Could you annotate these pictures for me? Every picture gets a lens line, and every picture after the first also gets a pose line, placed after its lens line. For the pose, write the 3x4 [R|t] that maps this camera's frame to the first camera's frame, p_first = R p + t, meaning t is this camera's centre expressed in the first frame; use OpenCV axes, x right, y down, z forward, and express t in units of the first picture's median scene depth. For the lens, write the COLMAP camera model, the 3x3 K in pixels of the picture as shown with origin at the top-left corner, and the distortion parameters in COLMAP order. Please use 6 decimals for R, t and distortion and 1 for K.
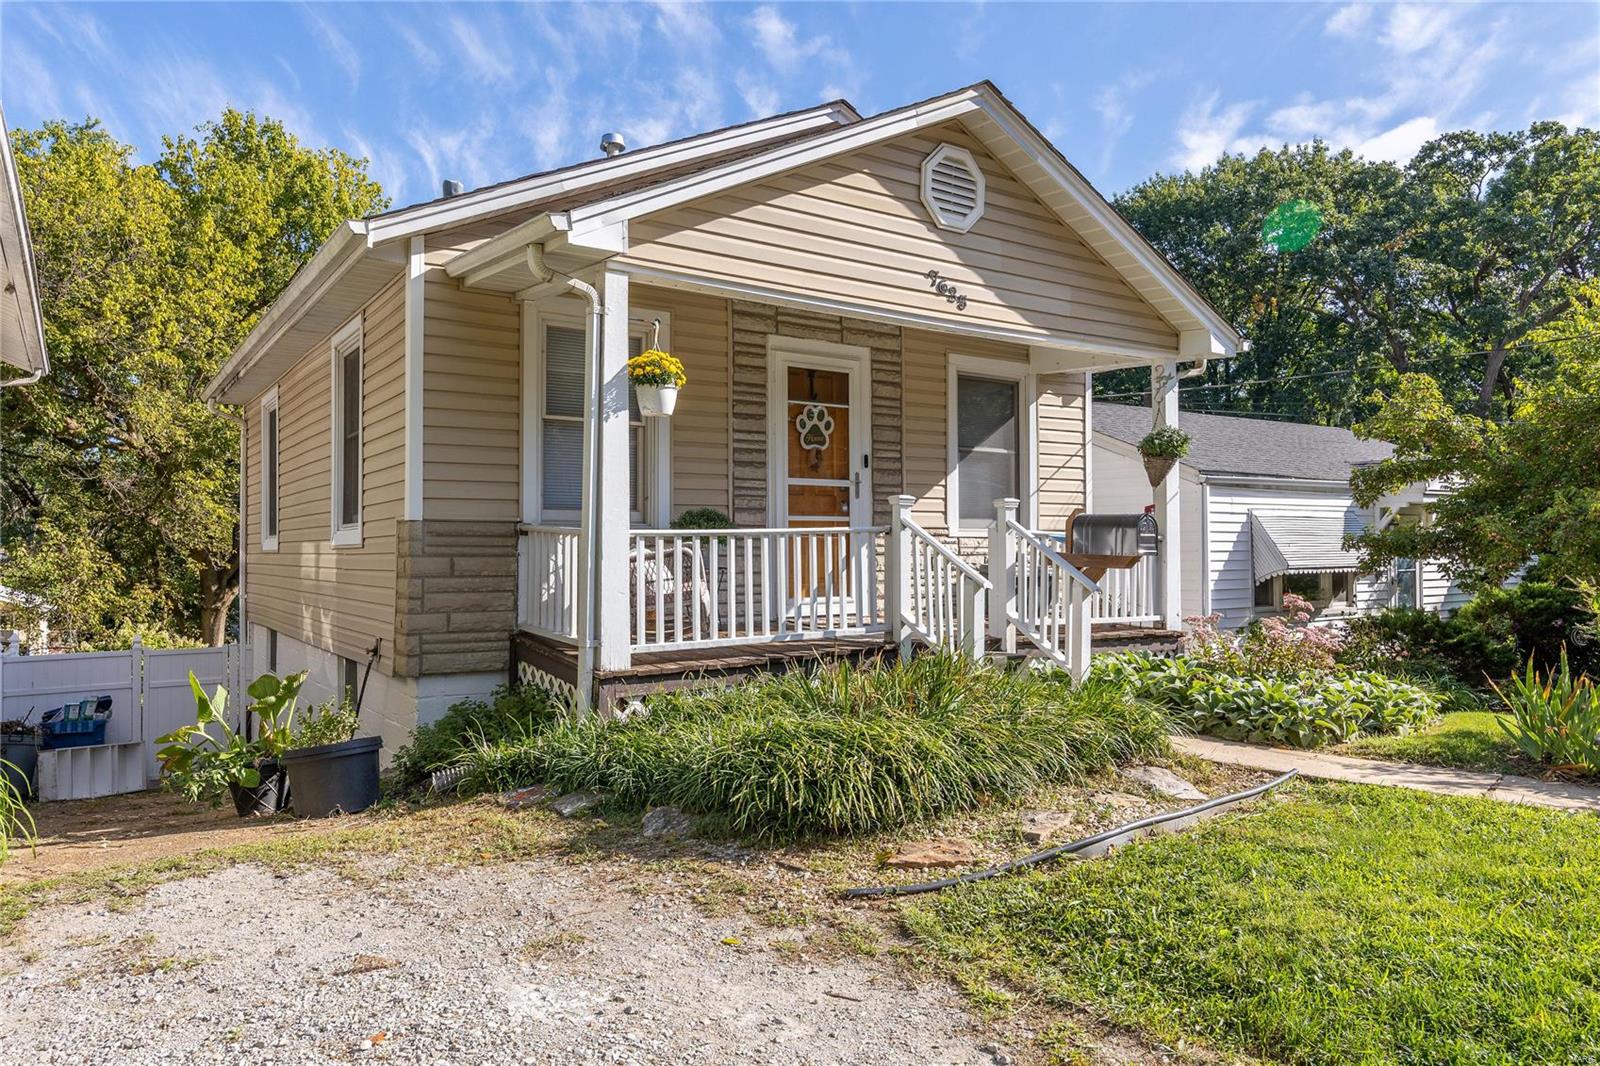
lens RADIAL K [[1007.2, 0, 806.0], [0, 1007.2, 547.3], [0, 0, 1]] dist [0.011521, 0.000529]
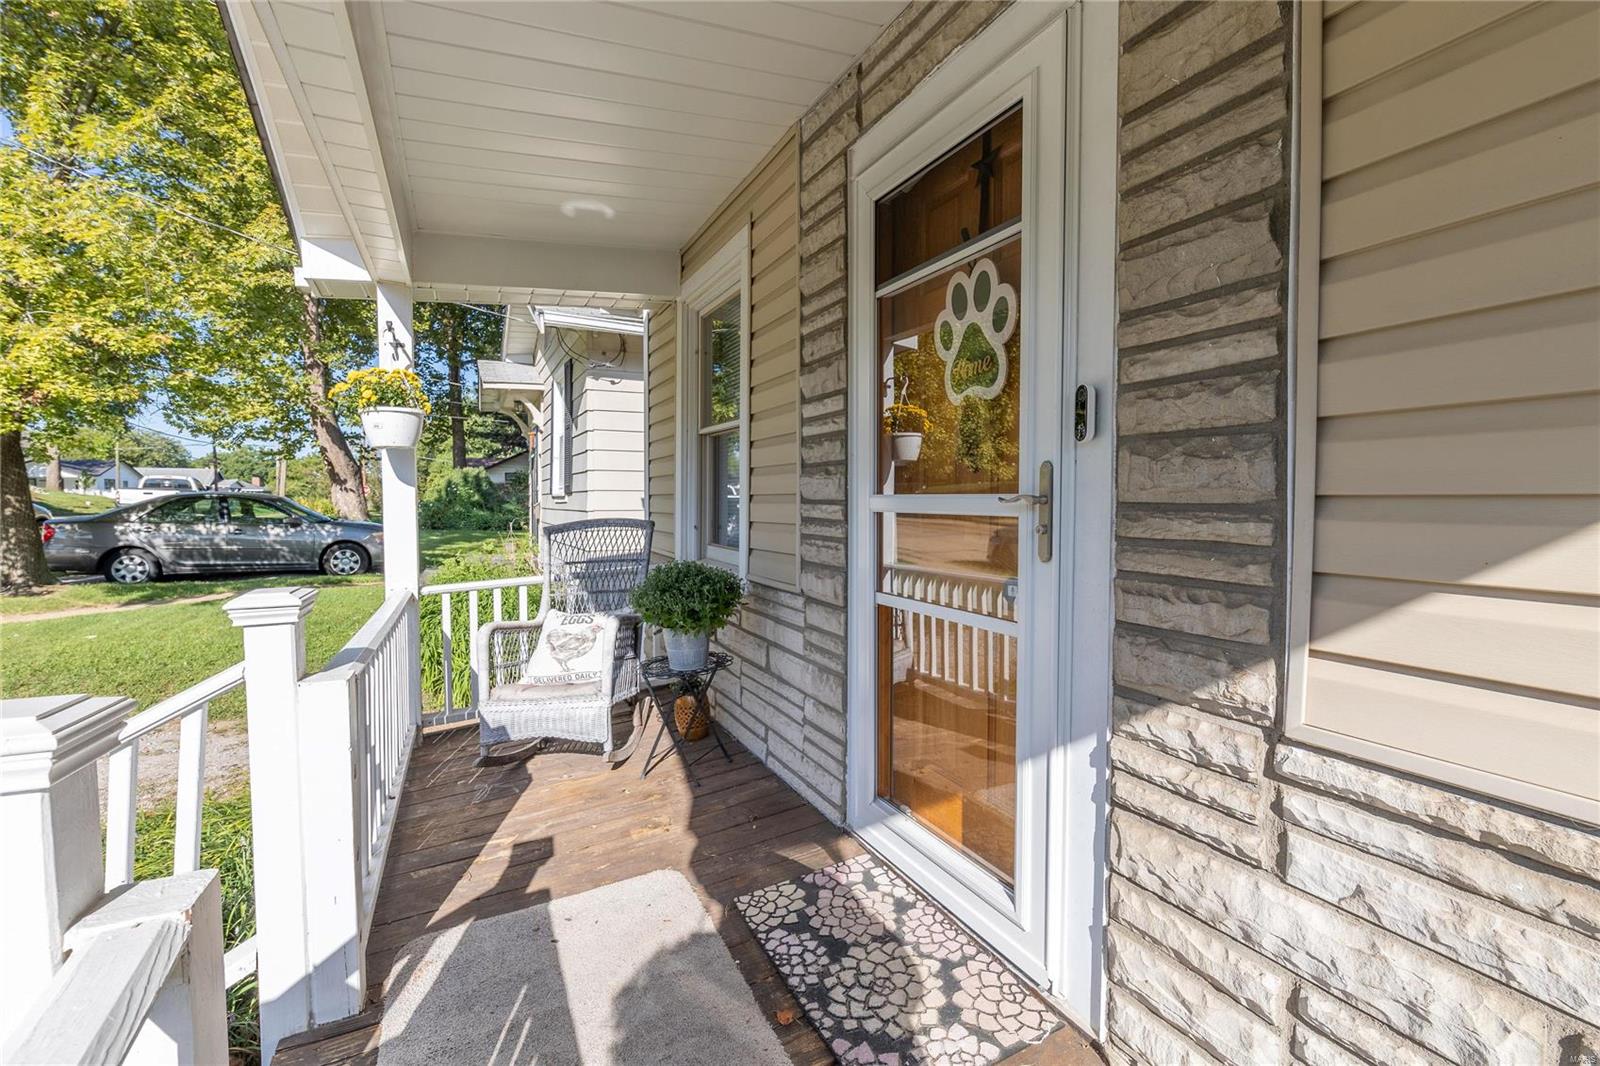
lens RADIAL K [[698.3, 0, 807.4], [0, 698.3, 529.4], [0, 0, 1]] dist [0.005655, -0.002157]
pose [[-0.132995, 0.052662, -0.989717, 0.252240], [0.003822, 0.998607, 0.052621, -0.070132], [0.991109, 0.003215, -0.133011, 1.010586]]
